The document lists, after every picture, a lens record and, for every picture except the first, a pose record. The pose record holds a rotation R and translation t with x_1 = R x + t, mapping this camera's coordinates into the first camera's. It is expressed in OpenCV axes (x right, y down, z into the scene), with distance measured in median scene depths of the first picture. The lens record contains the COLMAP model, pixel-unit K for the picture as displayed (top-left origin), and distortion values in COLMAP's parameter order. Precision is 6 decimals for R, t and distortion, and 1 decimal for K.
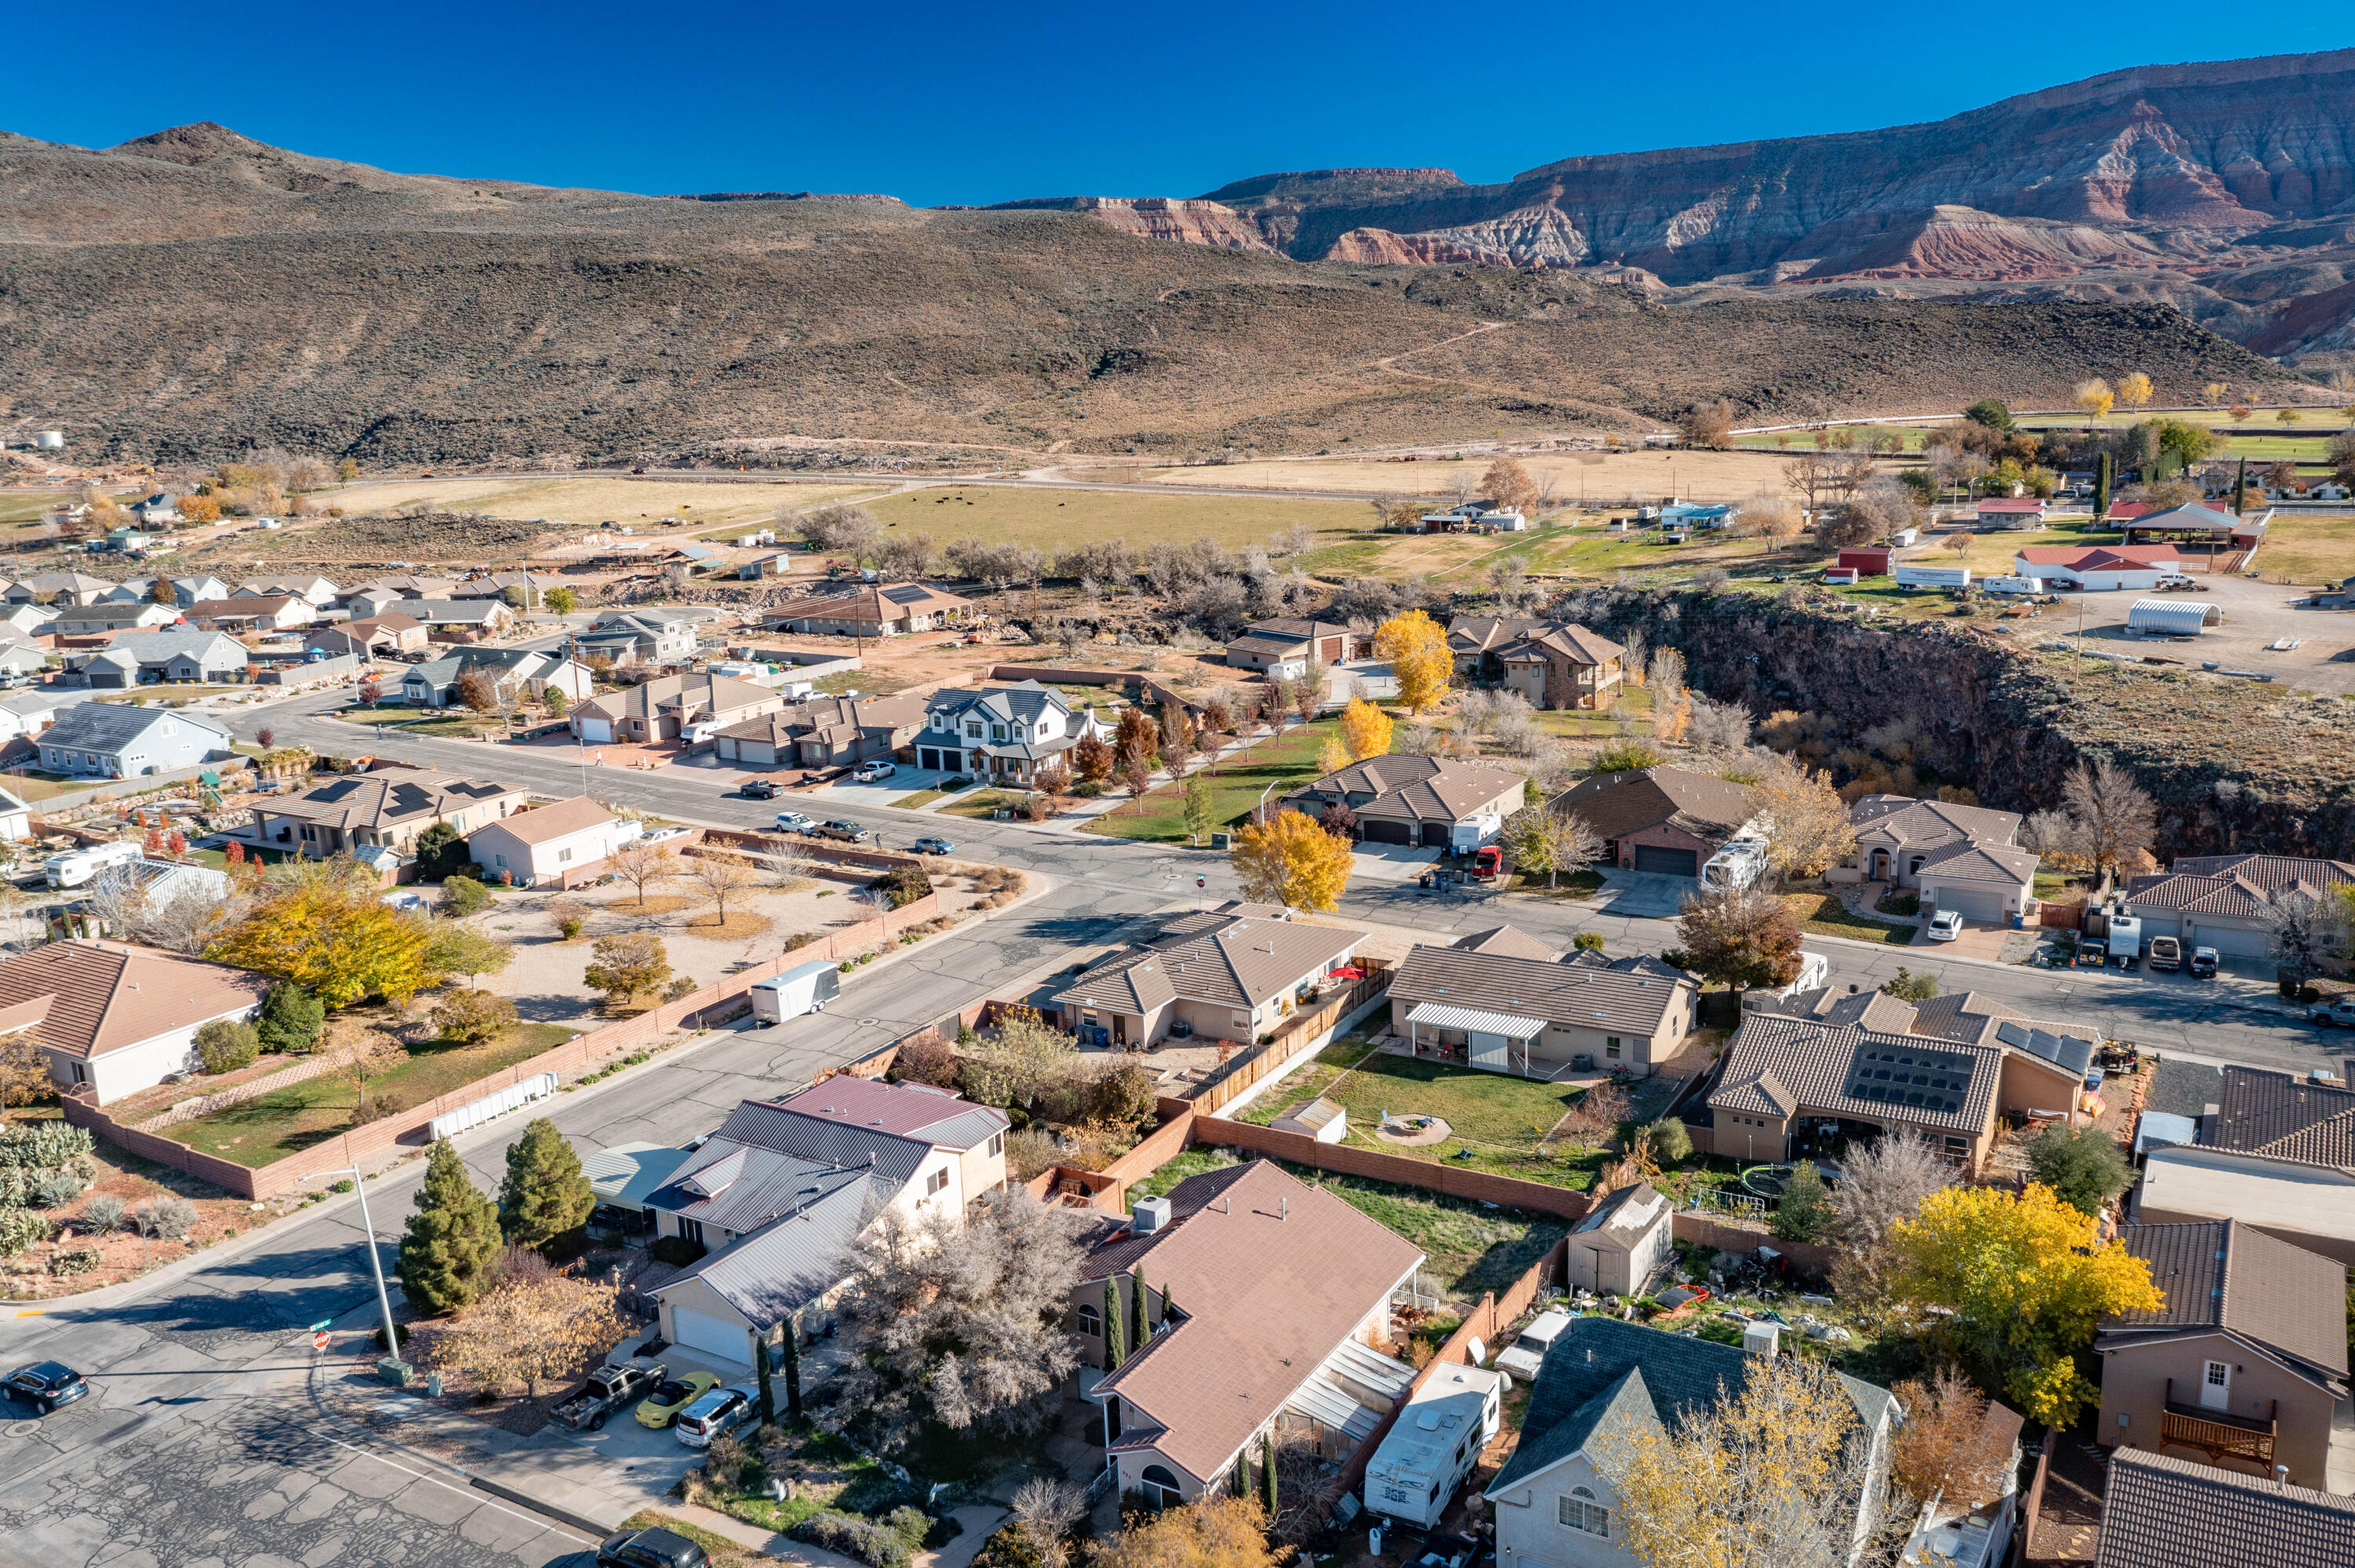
lens RADIAL K [[1798.1, 0, 1177.5], [0, 1798.1, 784.0], [0, 0, 1]] dist [-0.001660, 0.013385]
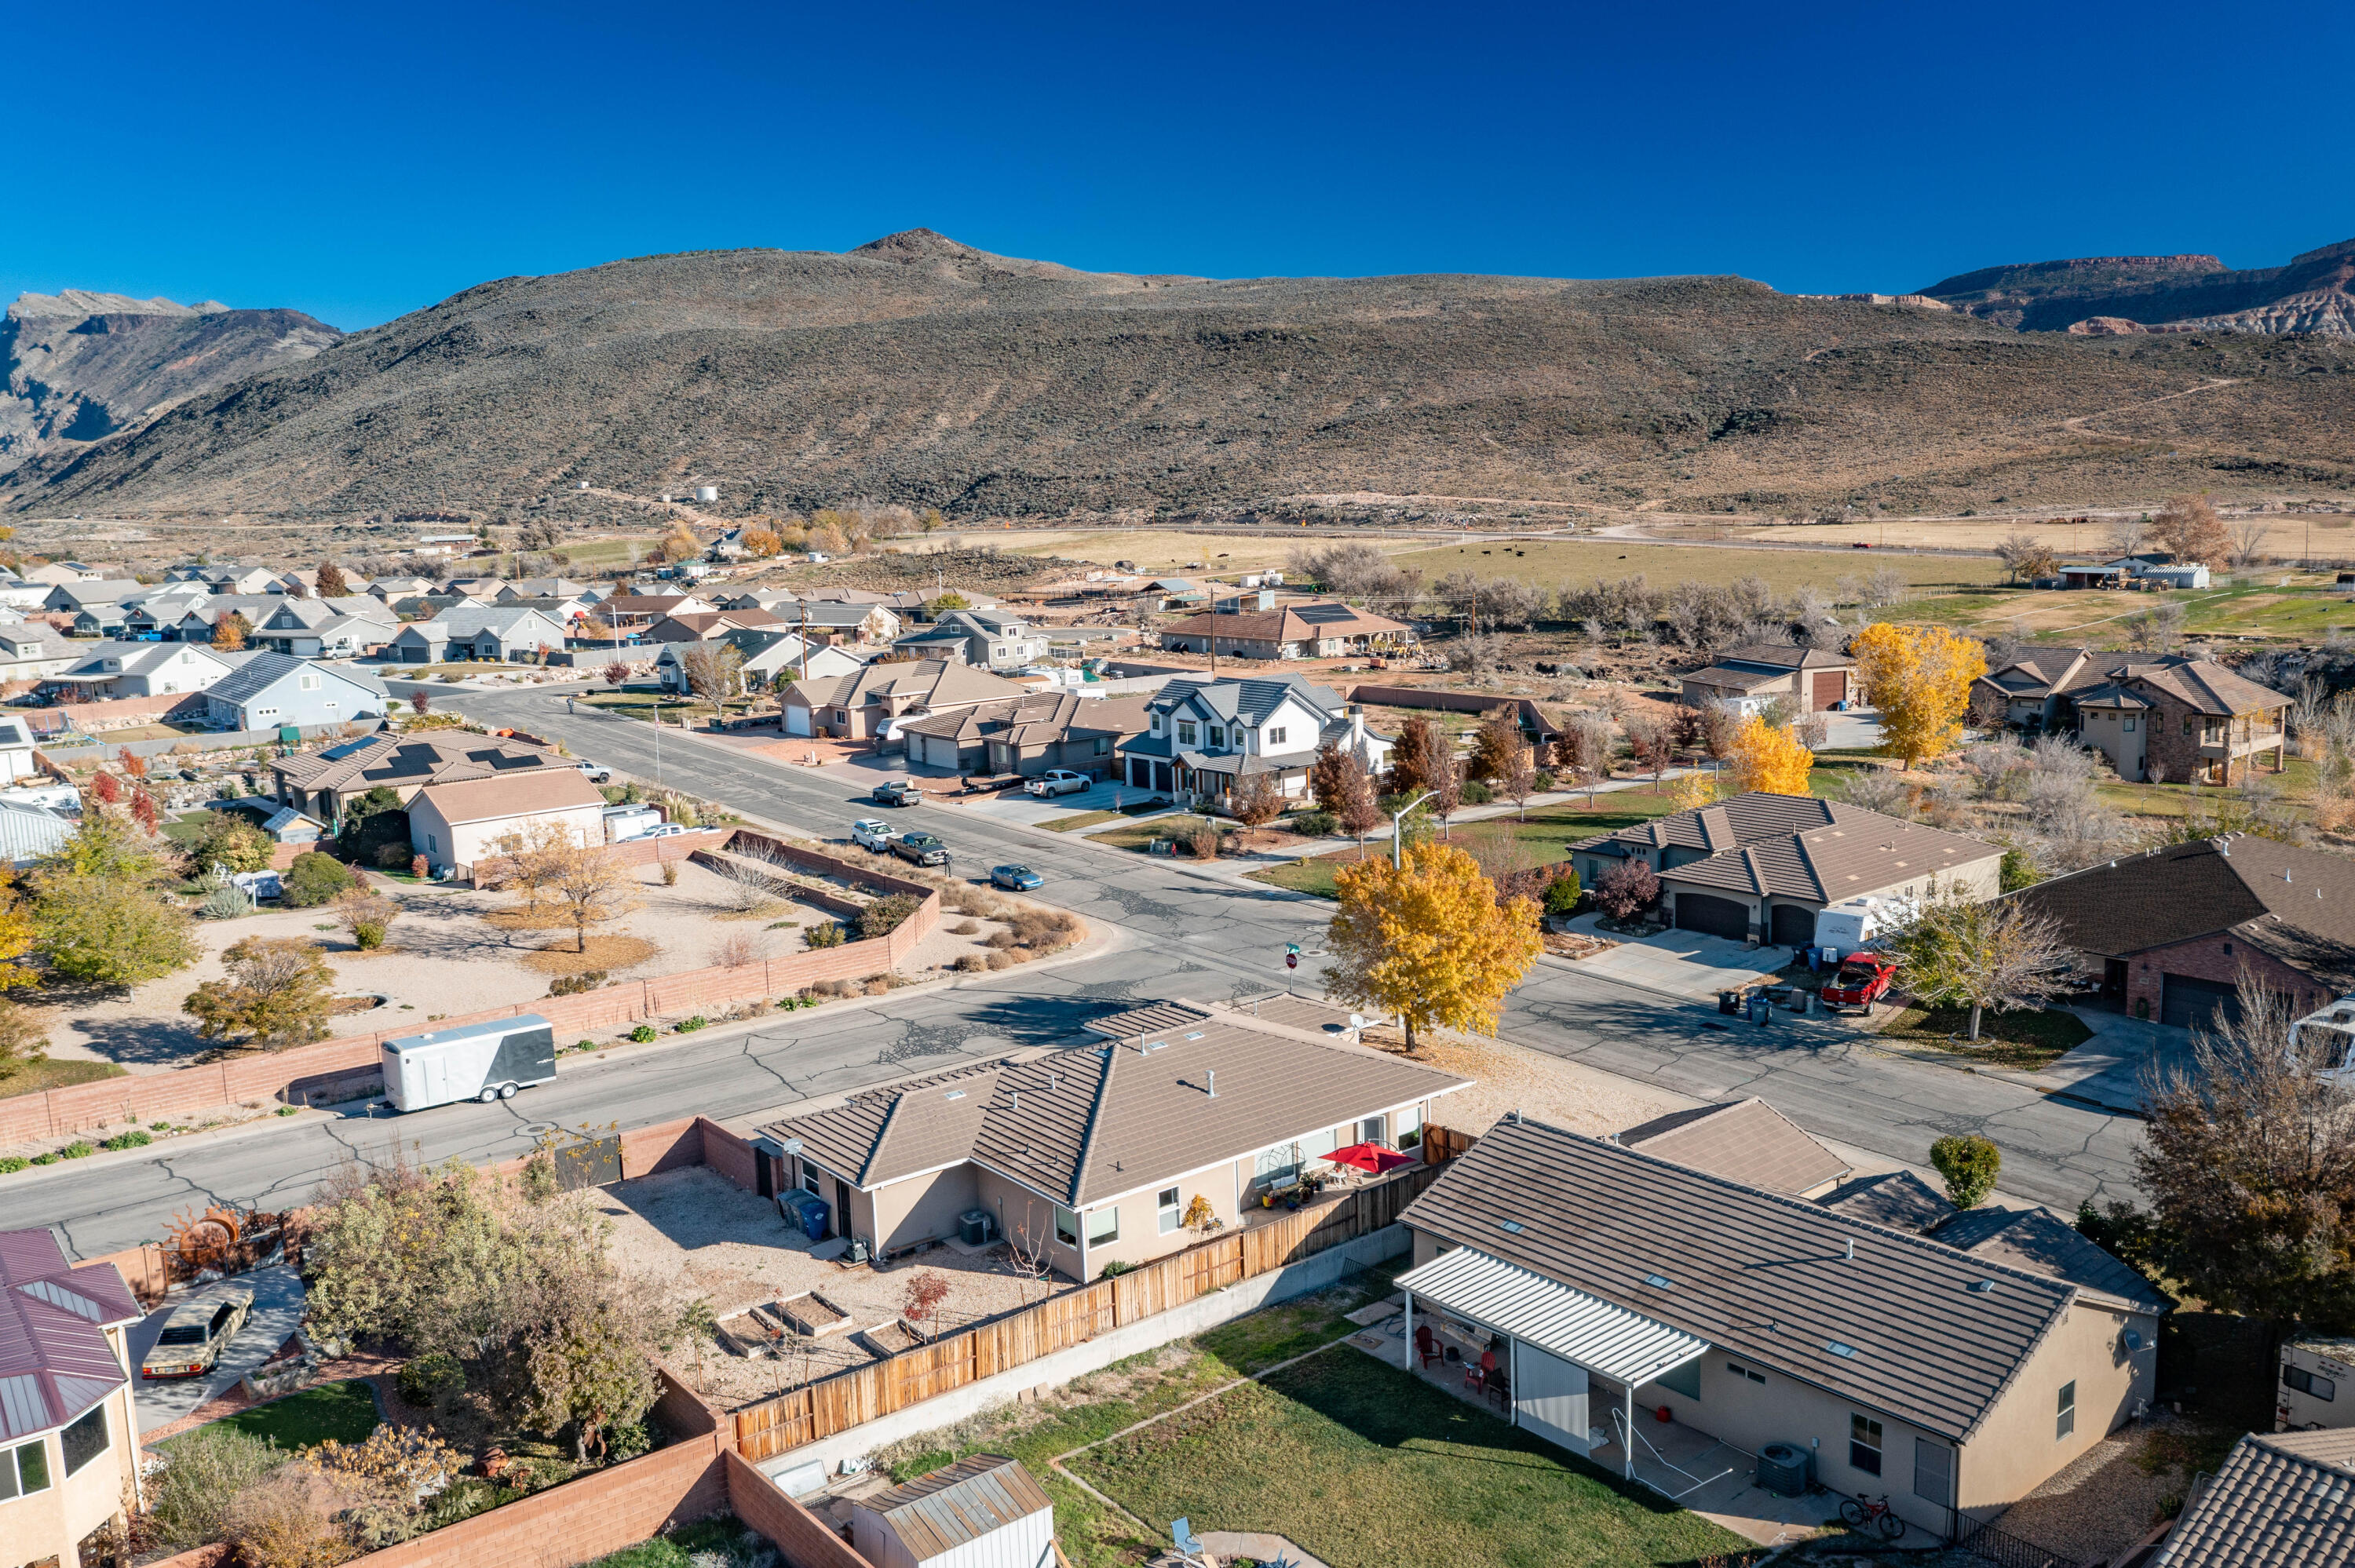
lens RADIAL K [[1845.4, 0, 1177.5], [0, 1845.4, 784.0], [0, 0, 1]] dist [-0.015468, 0.008078]
pose [[0.938627, 0.064558, -0.338840, 0.060216], [-0.083071, 0.995724, -0.040405, 0.008972], [0.334782, 0.066073, 0.939976, 0.150786]]
